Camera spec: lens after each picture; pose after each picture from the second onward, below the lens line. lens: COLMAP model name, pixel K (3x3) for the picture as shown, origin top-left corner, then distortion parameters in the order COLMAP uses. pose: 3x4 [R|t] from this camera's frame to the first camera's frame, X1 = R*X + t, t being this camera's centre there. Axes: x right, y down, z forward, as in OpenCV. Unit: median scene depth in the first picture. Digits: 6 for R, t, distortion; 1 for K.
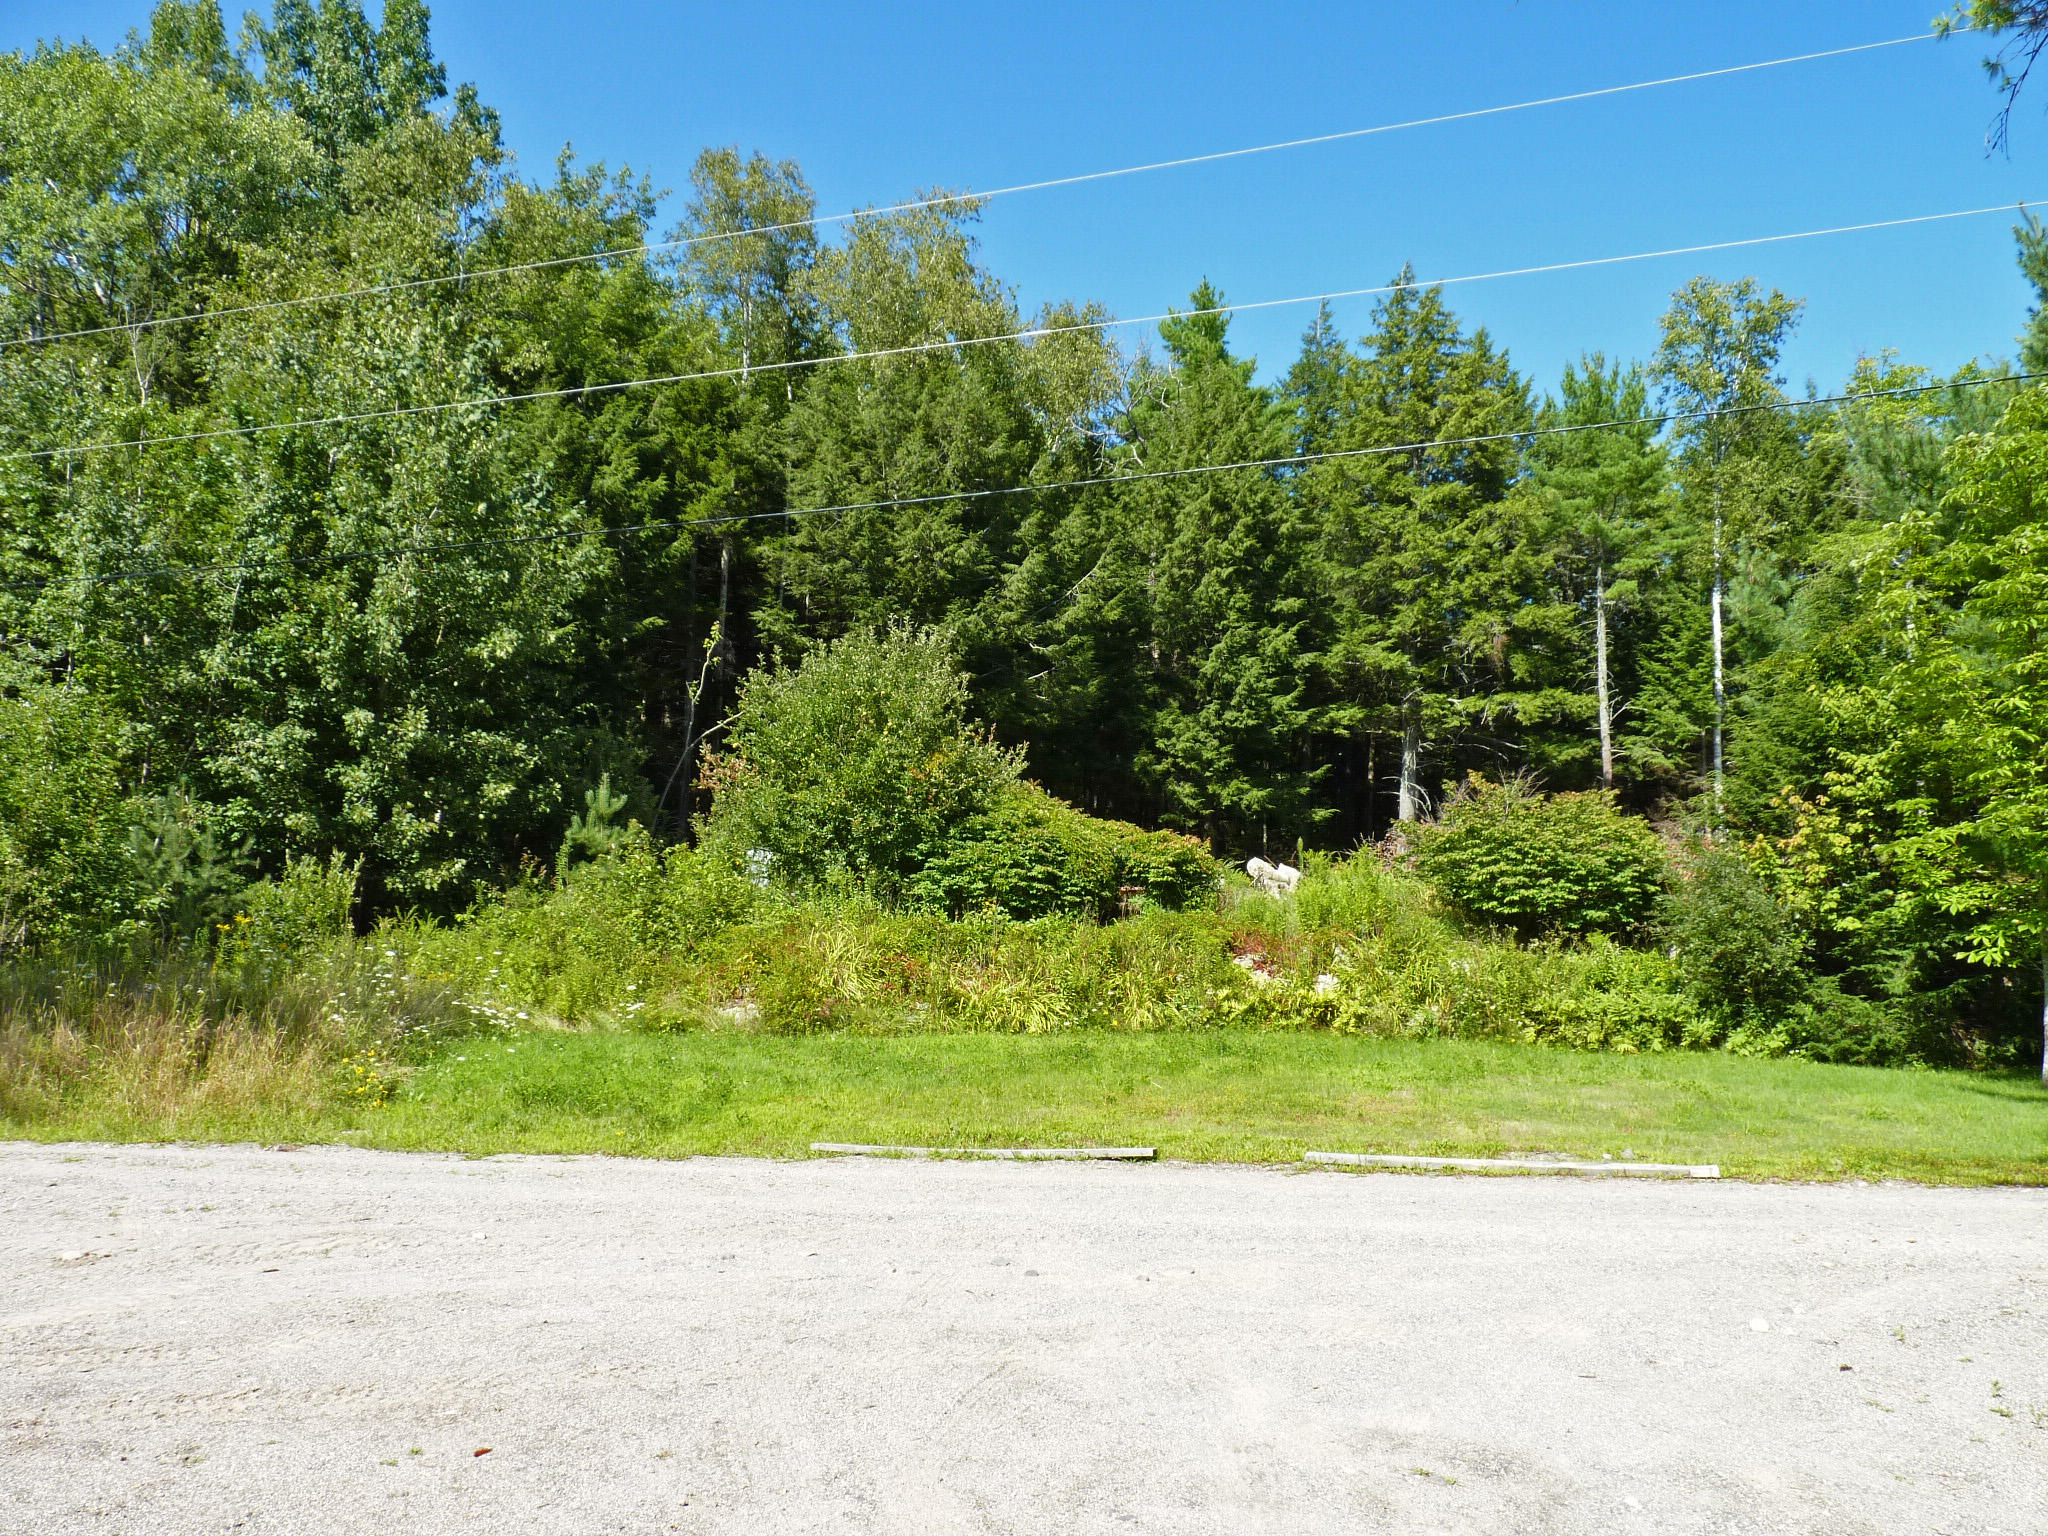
lens RADIAL K [[1662.1, 0, 1024.0], [0, 1662.1, 768.0], [0, 0, 1]] dist [0.003172, 0.000666]
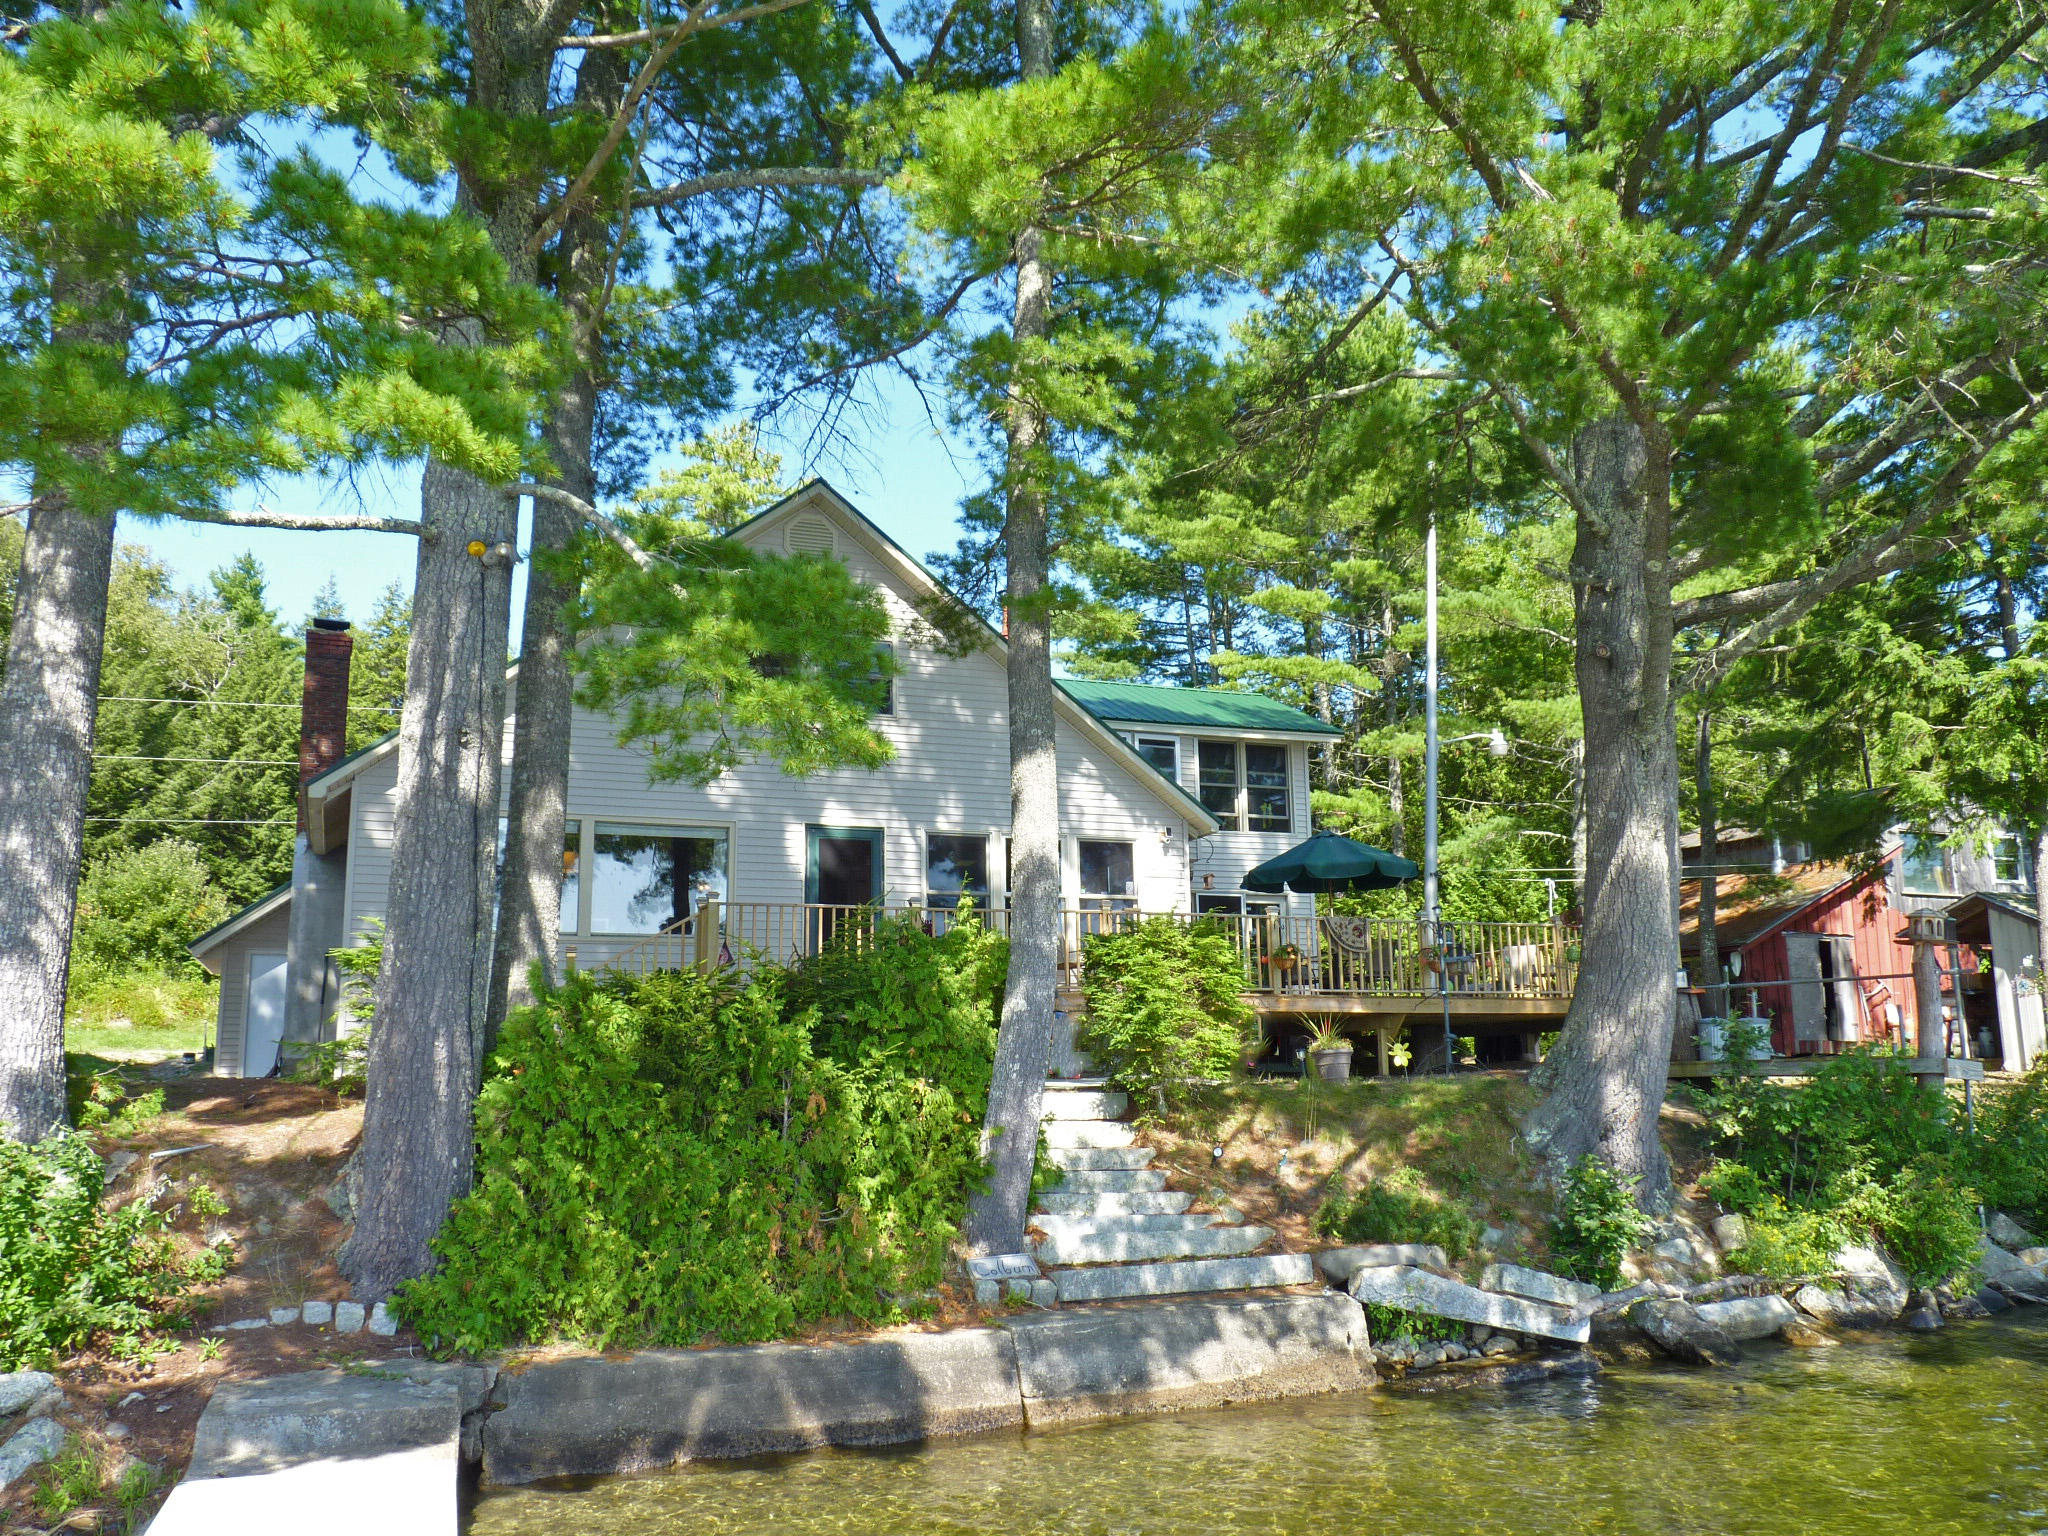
lens RADIAL K [[1662.1, 0, 1024.0], [0, 1662.1, 768.0], [0, 0, 1]] dist [0.003172, 0.000666]
pose [[0.795704, 0.076212, 0.600872, -0.342829], [-0.042716, 0.996643, -0.069844, -0.054612], [-0.604178, 0.029908, 0.796288, -0.907698]]
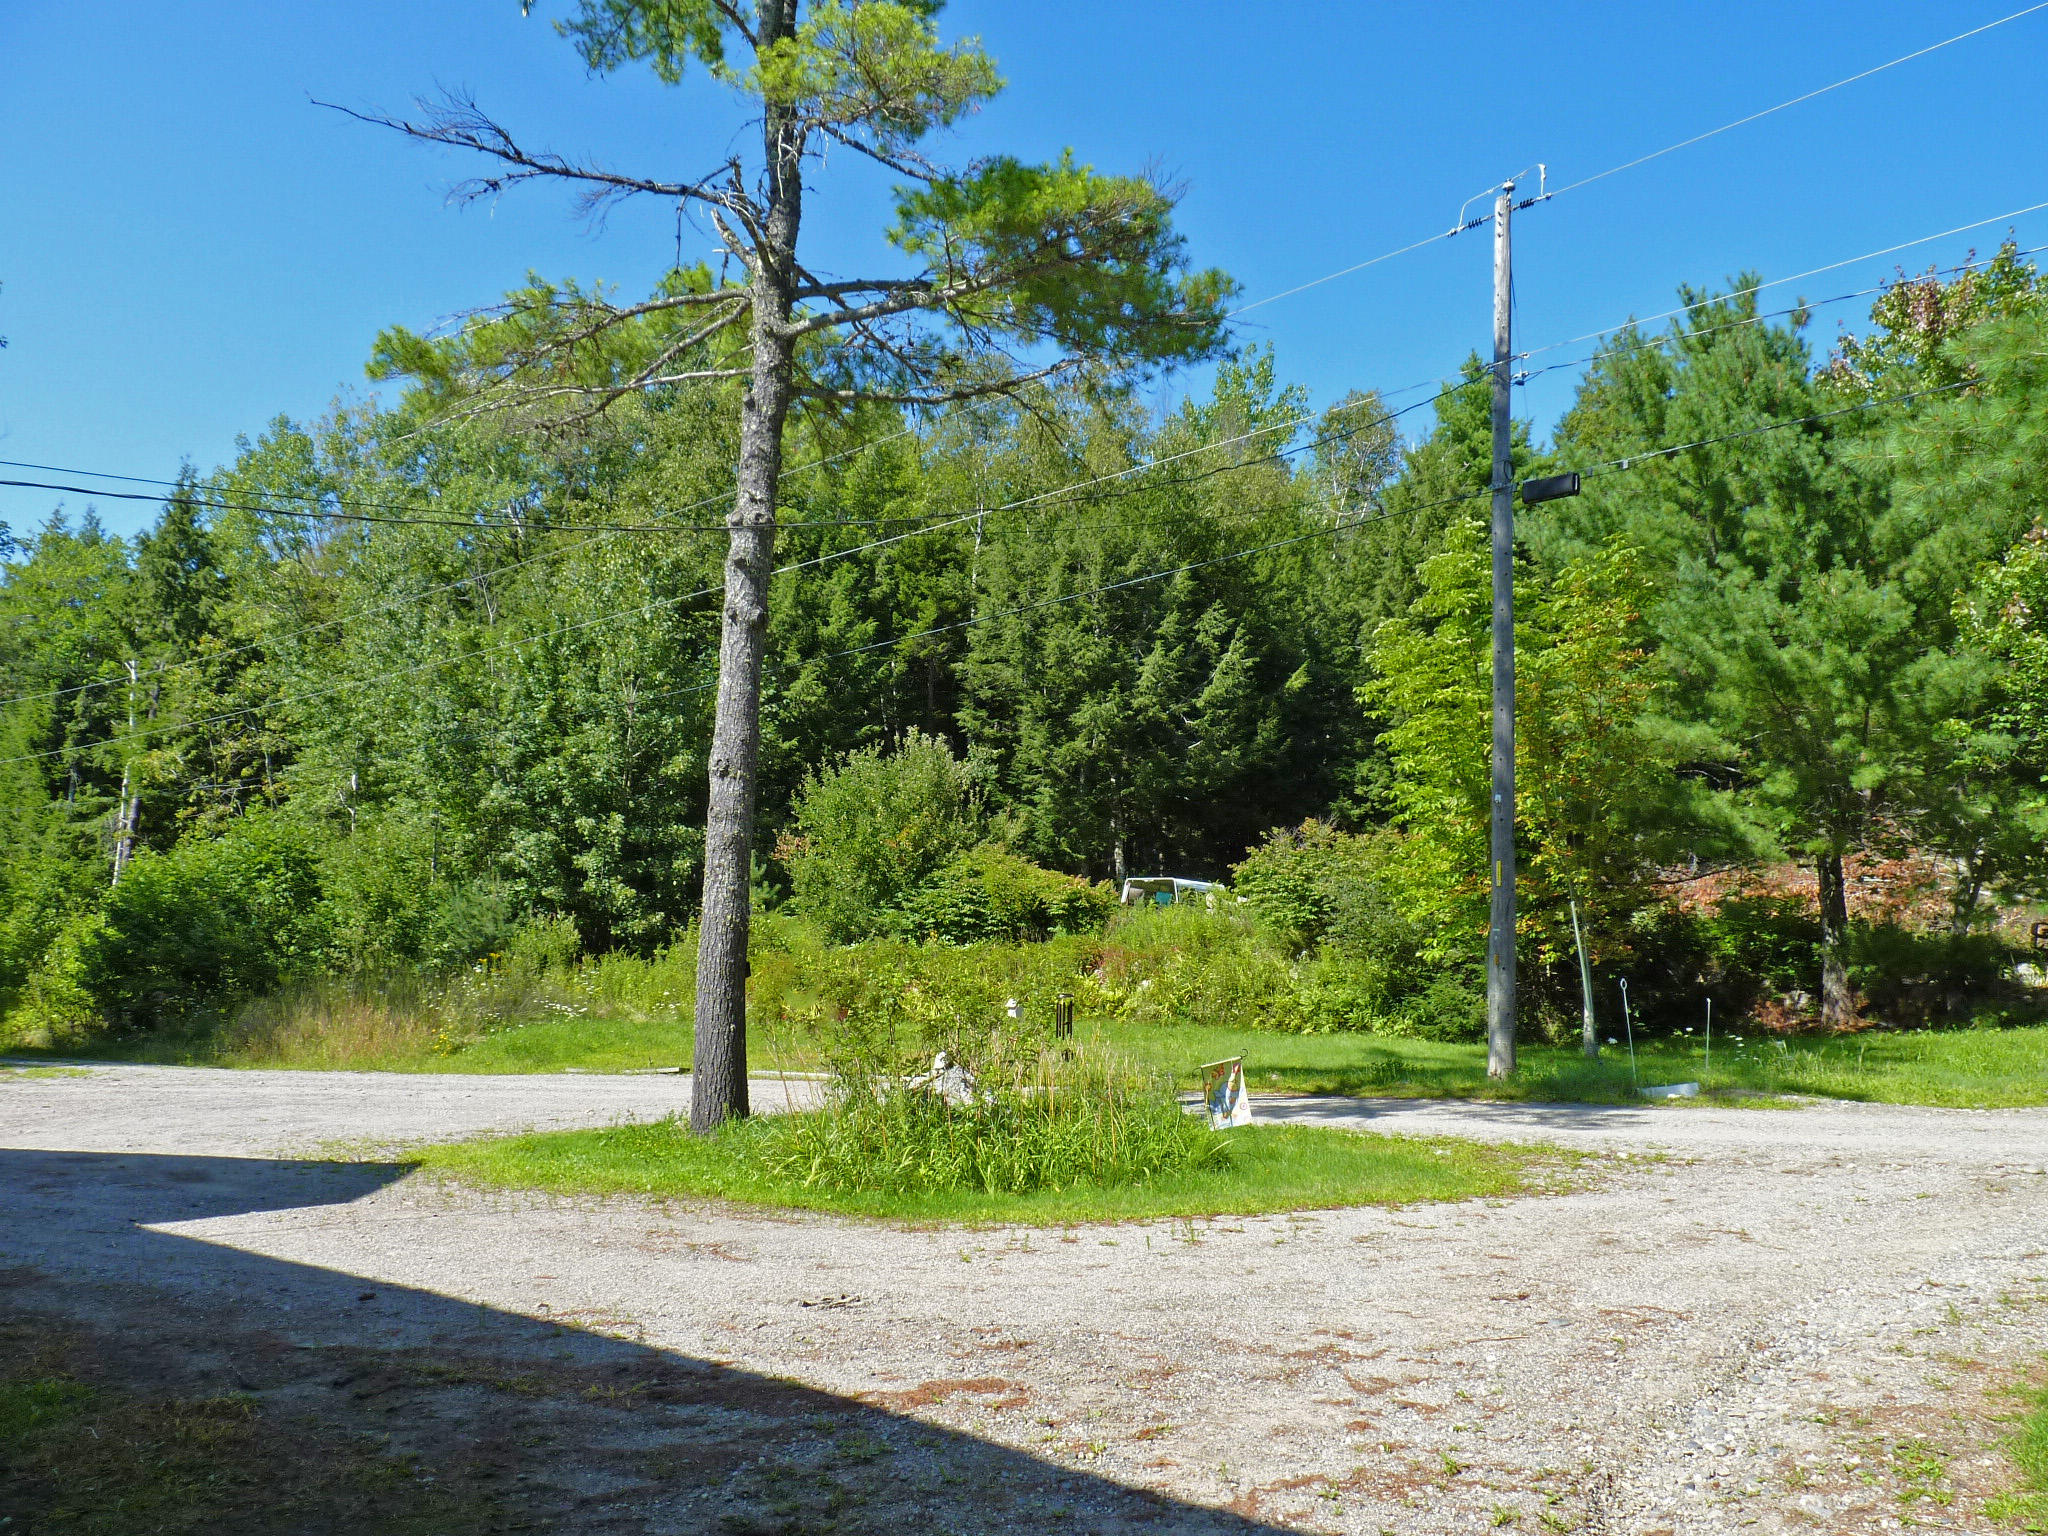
lens RADIAL K [[1662.1, 0, 1024.0], [0, 1662.1, 768.0], [0, 0, 1]] dist [0.003172, 0.000666]
pose [[0.919806, -0.064657, -0.387009, 0.396870], [0.055222, 0.997844, -0.035460, -0.002645], [0.388467, 0.011245, 0.921394, -0.177450]]
